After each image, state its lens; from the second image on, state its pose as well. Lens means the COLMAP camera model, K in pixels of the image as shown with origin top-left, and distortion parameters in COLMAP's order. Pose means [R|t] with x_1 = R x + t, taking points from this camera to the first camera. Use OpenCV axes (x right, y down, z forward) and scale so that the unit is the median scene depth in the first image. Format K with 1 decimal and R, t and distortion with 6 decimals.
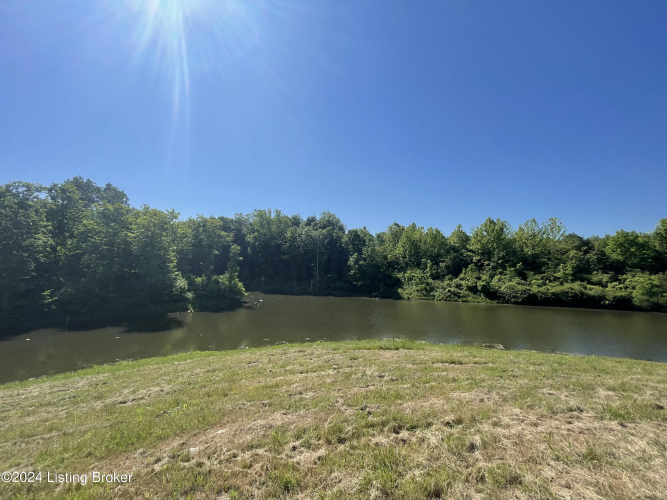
lens RADIAL K [[268.9, 0, 332.6], [0, 268.9, 251.1], [0, 0, 1]] dist [-0.000358, -0.001504]
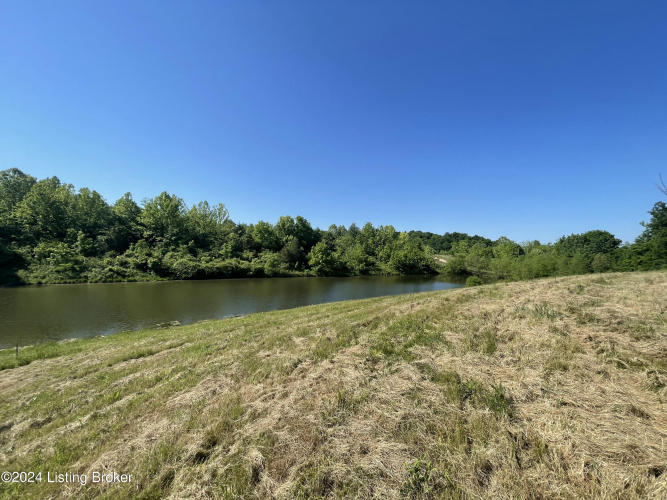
lens RADIAL K [[268.9, 0, 334.0], [0, 268.9, 251.9], [0, 0, 1]] dist [-0.000358, -0.001504]
pose [[0.442687, 0.015109, 0.896549, -0.000294], [-0.090675, 0.995487, 0.027996, 0.008012], [-0.892080, -0.093688, 0.442059, 0.033064]]
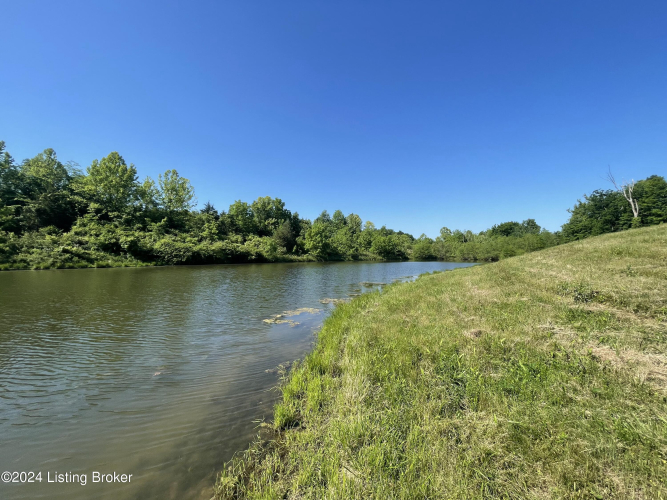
lens RADIAL K [[268.9, 0, 332.1], [0, 268.9, 246.6], [0, 0, 1]] dist [-0.000358, -0.001504]
pose [[0.137583, 0.030490, 0.990021, -0.025941], [-0.073013, 0.997119, -0.020562, 0.107843], [-0.987796, -0.069456, 0.139413, 0.384554]]
